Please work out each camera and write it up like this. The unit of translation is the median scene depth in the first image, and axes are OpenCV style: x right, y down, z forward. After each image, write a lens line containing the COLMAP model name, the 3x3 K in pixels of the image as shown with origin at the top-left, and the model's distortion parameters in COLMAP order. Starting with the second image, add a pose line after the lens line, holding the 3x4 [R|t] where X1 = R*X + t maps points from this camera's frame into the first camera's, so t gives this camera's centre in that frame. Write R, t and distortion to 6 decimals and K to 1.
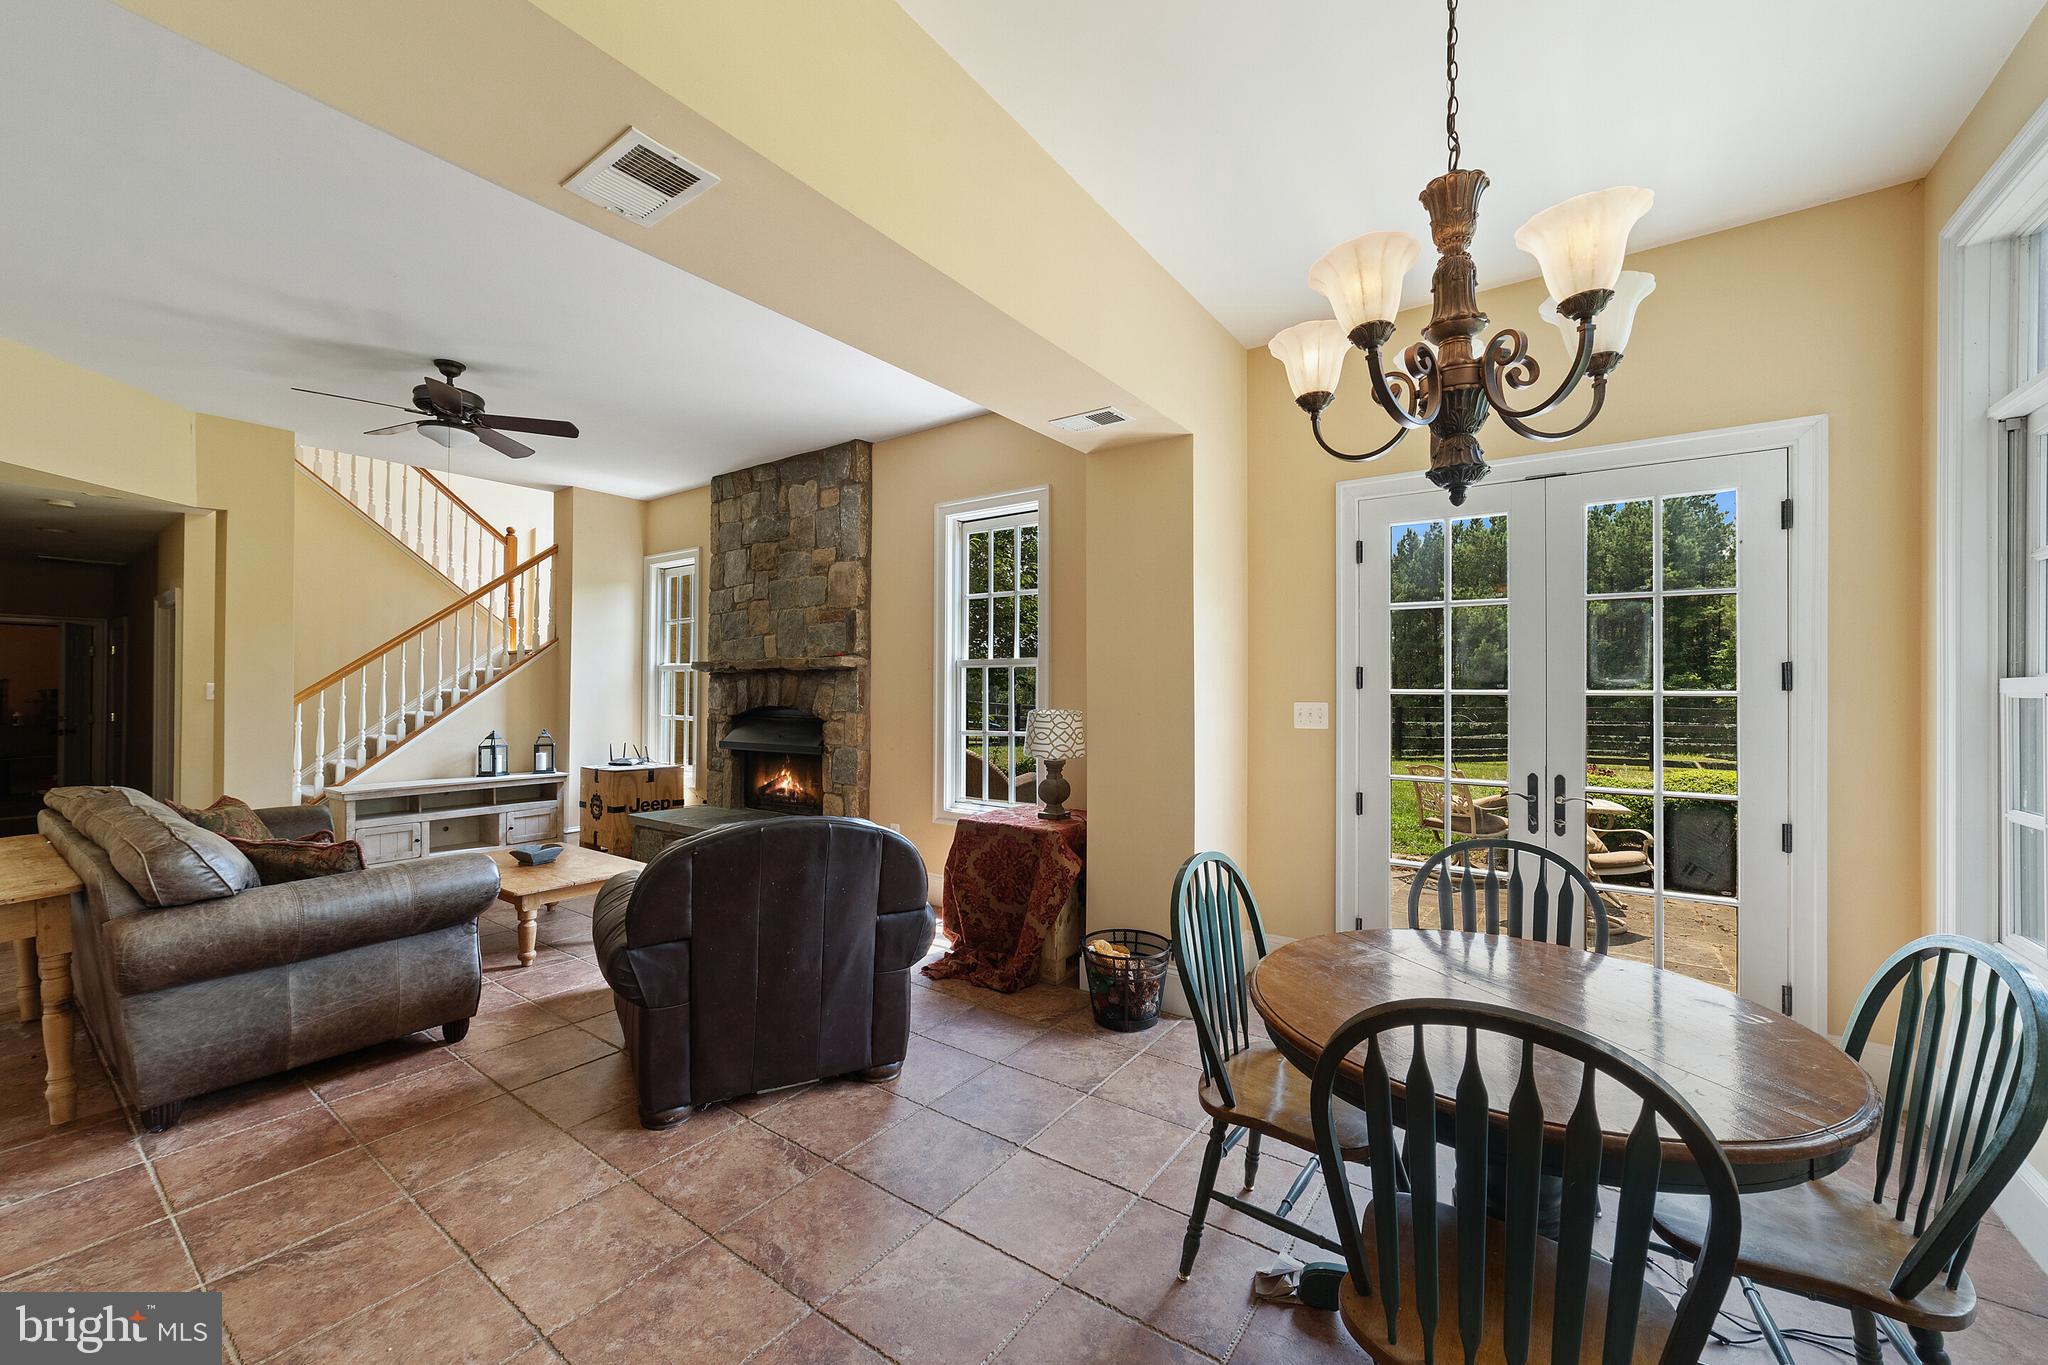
lens RADIAL K [[793.8, 0, 1011.9], [0, 793.8, 682.9], [0, 0, 1]] dist [0.001538, 0.000591]
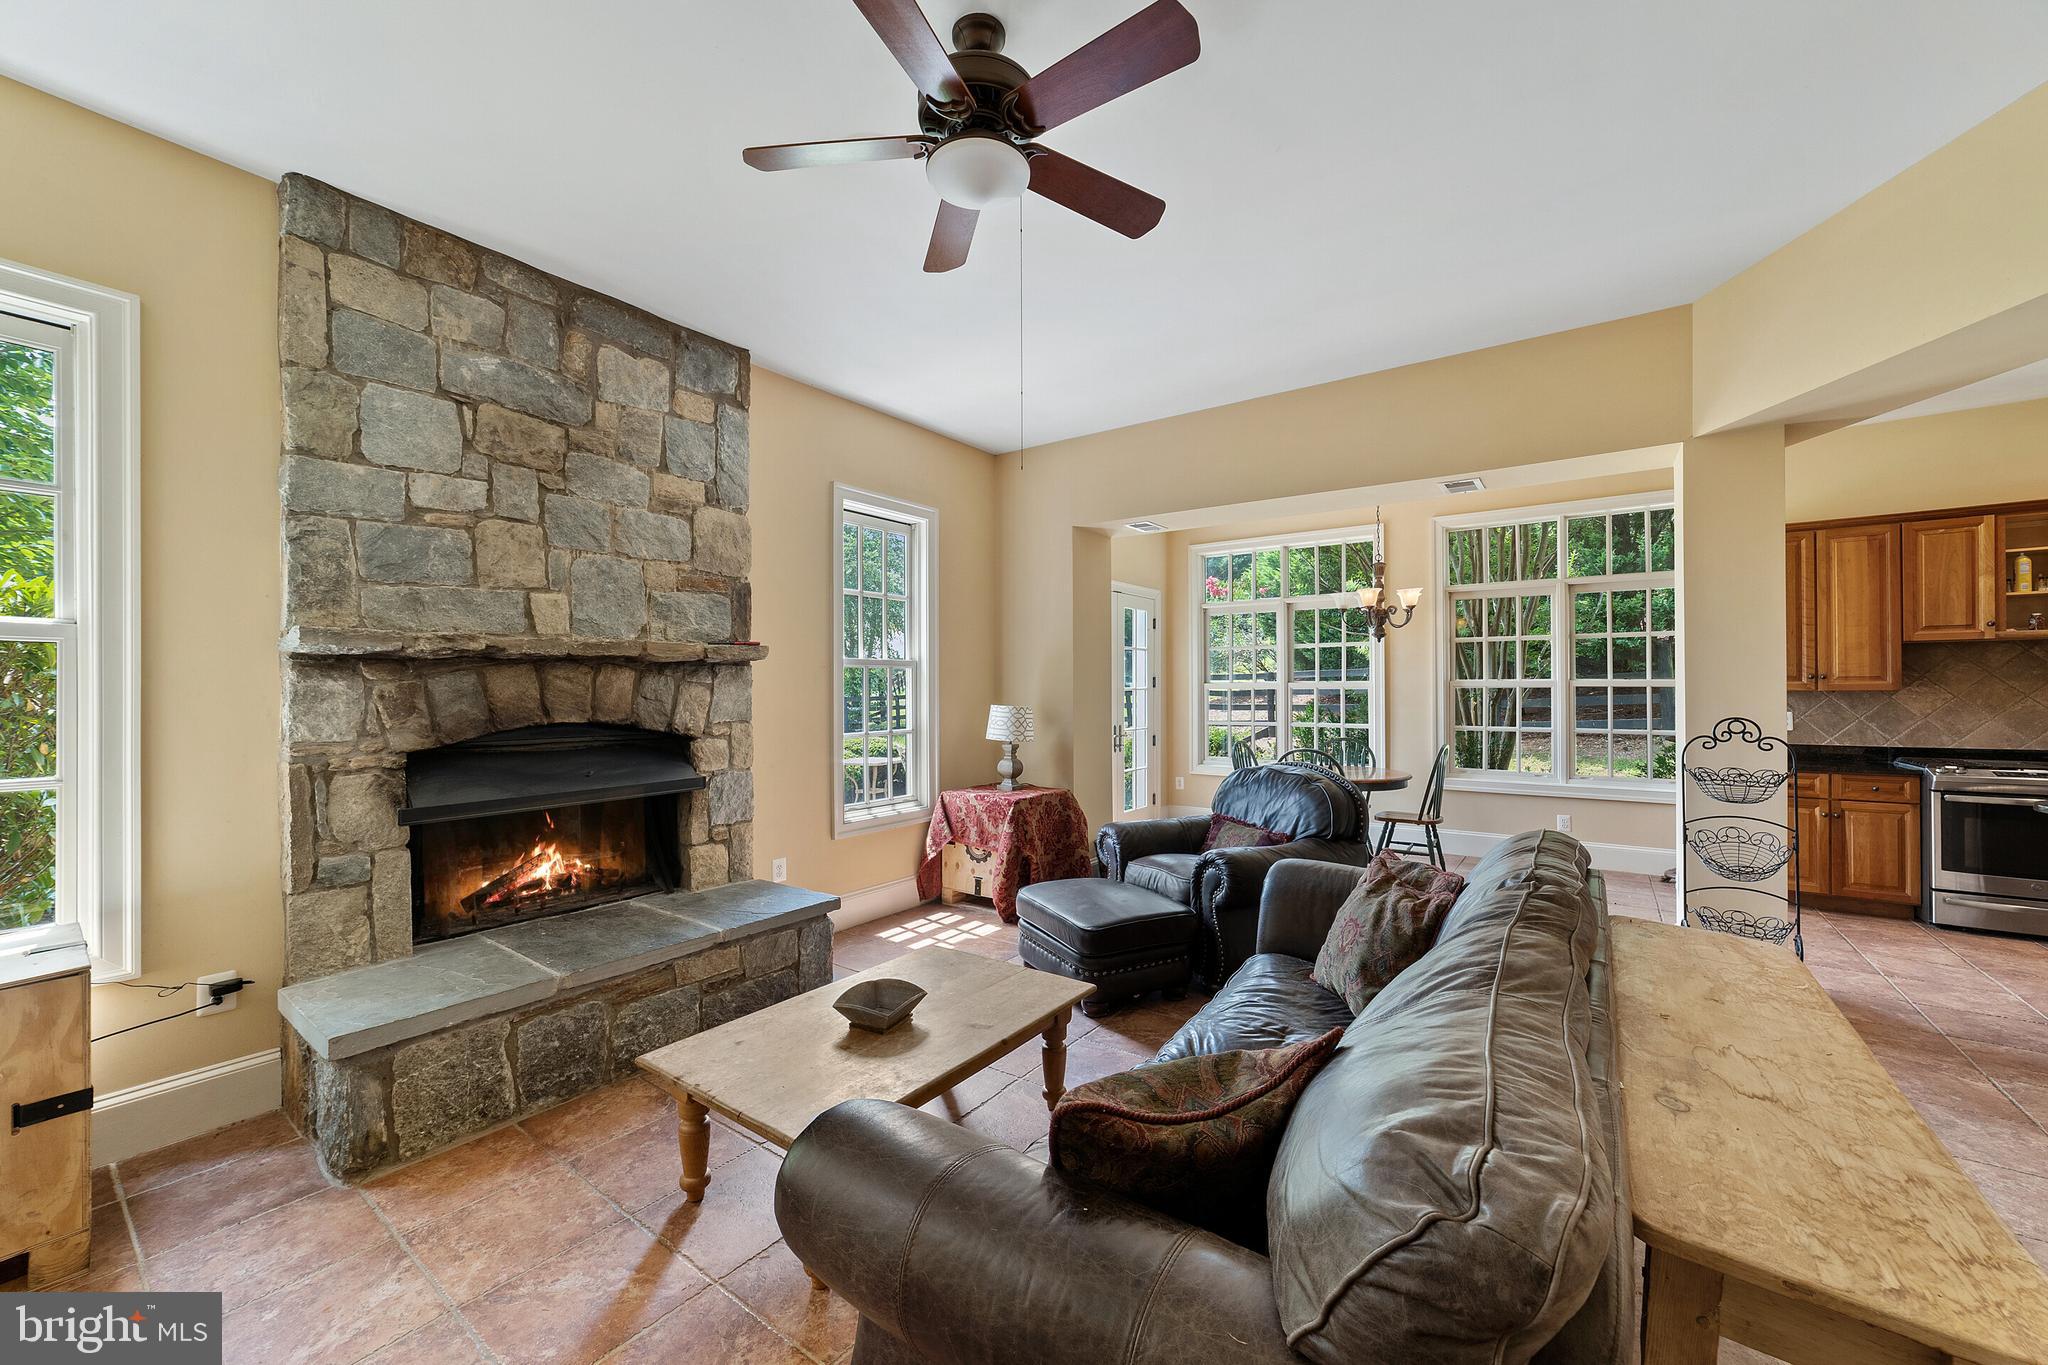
lens RADIAL K [[793.8, 0, 1011.9], [0, 793.8, 682.9], [0, 0, 1]] dist [0.001538, 0.000591]
pose [[0.004447, 0.006860, 0.999967, -0.892174], [0.002505, 0.999973, -0.006871, 0.004770], [-0.999987, 0.002536, 0.004430, 0.729522]]
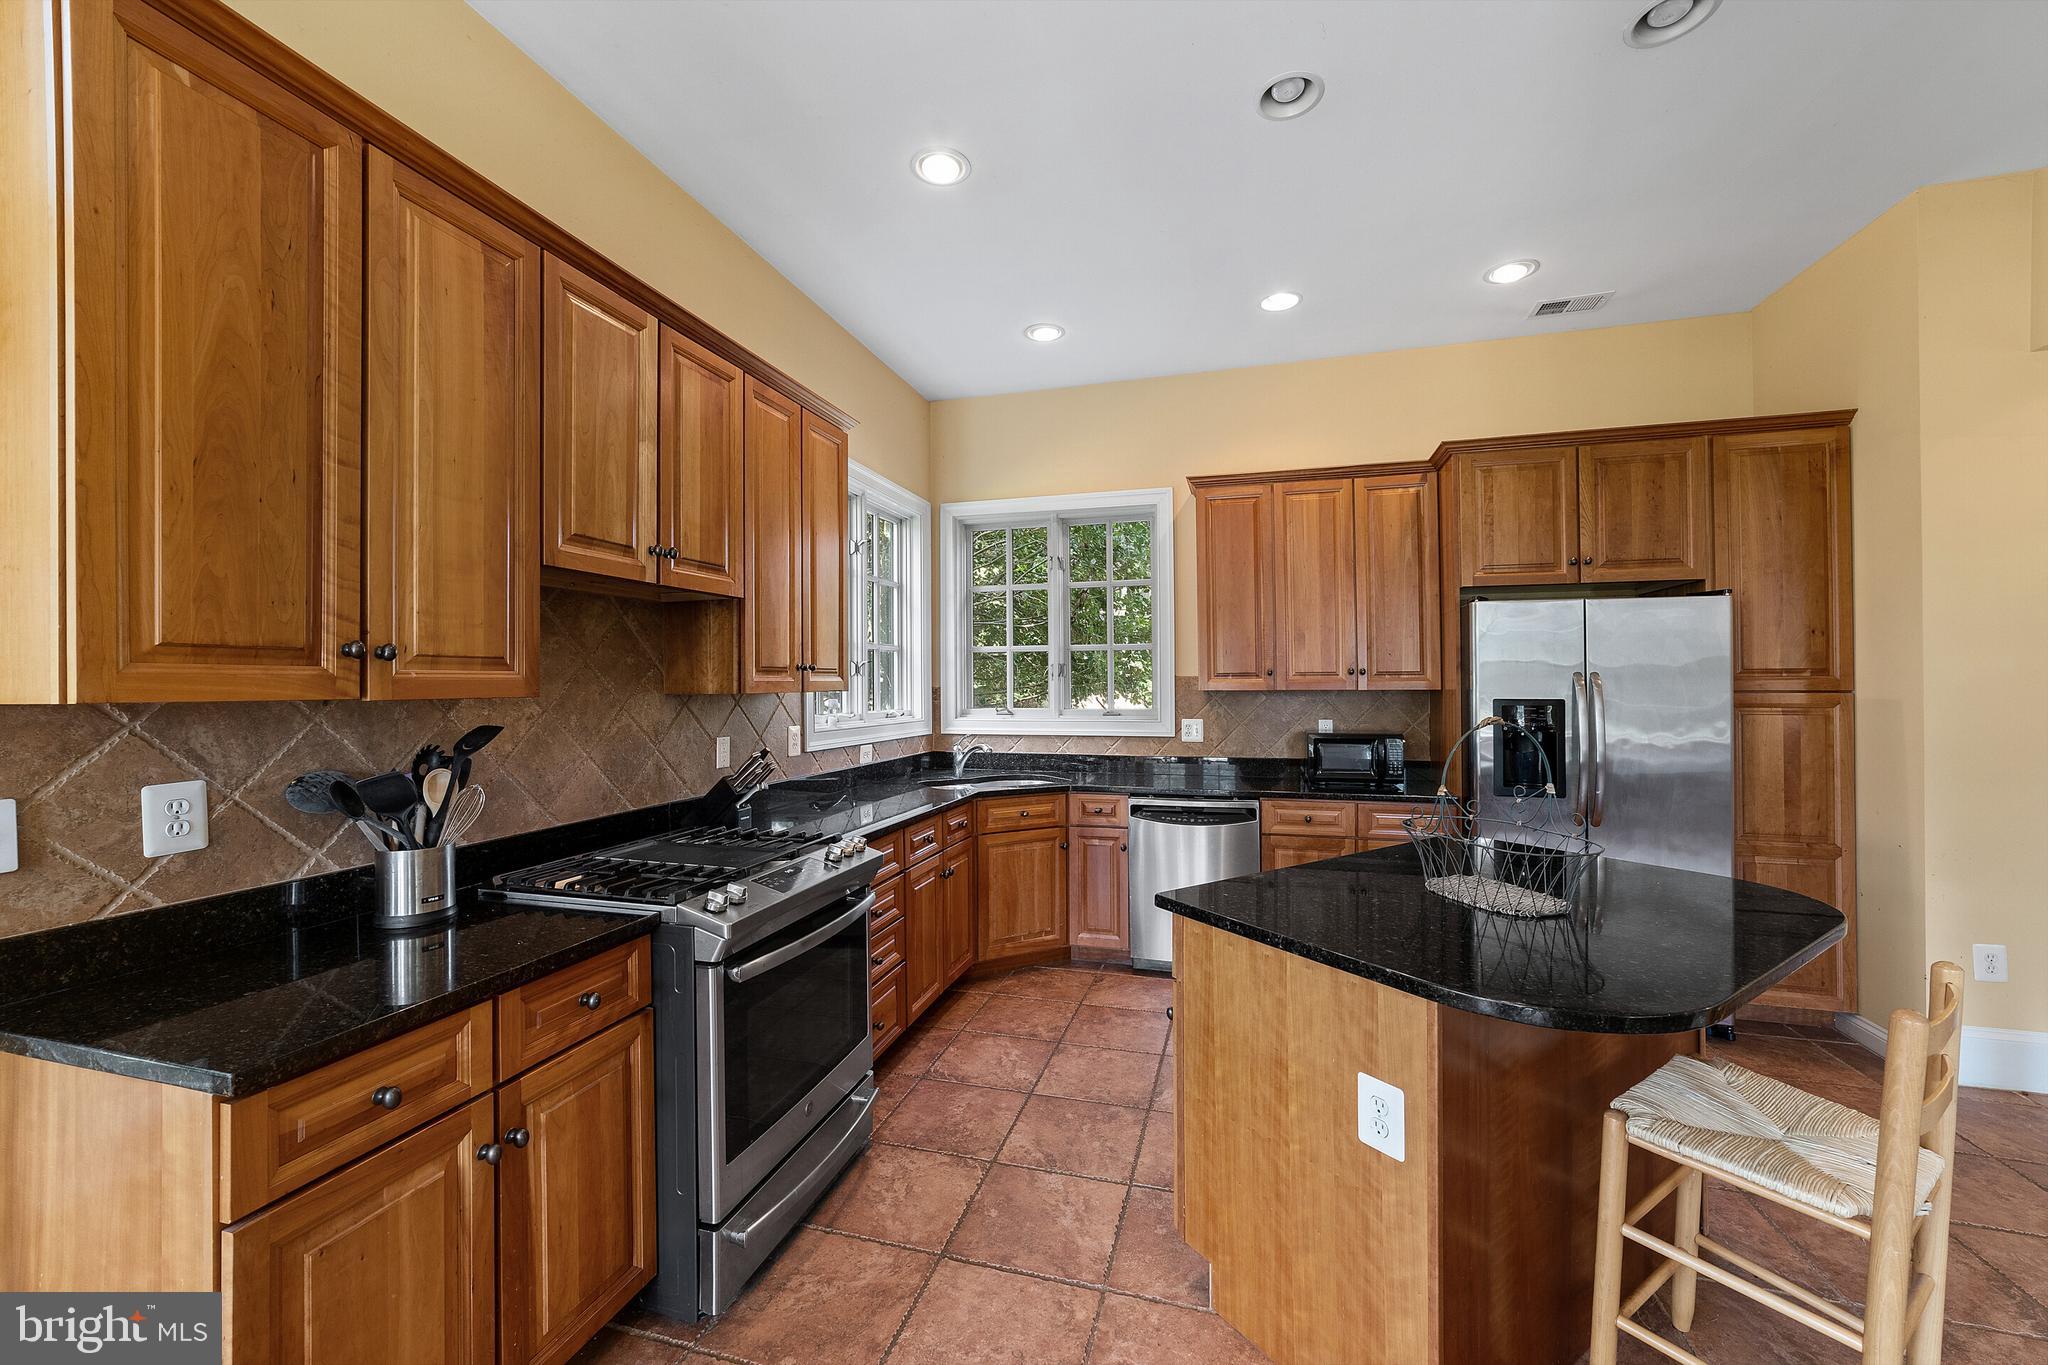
lens RADIAL K [[793.8, 0, 1011.9], [0, 793.8, 682.9], [0, 0, 1]] dist [0.001538, 0.000591]
pose [[-0.941581, 0.000150, -0.336786, -0.095557], [0.003172, 0.999959, -0.008423, 0.006860], [0.336771, -0.008999, -0.941543, 0.131780]]
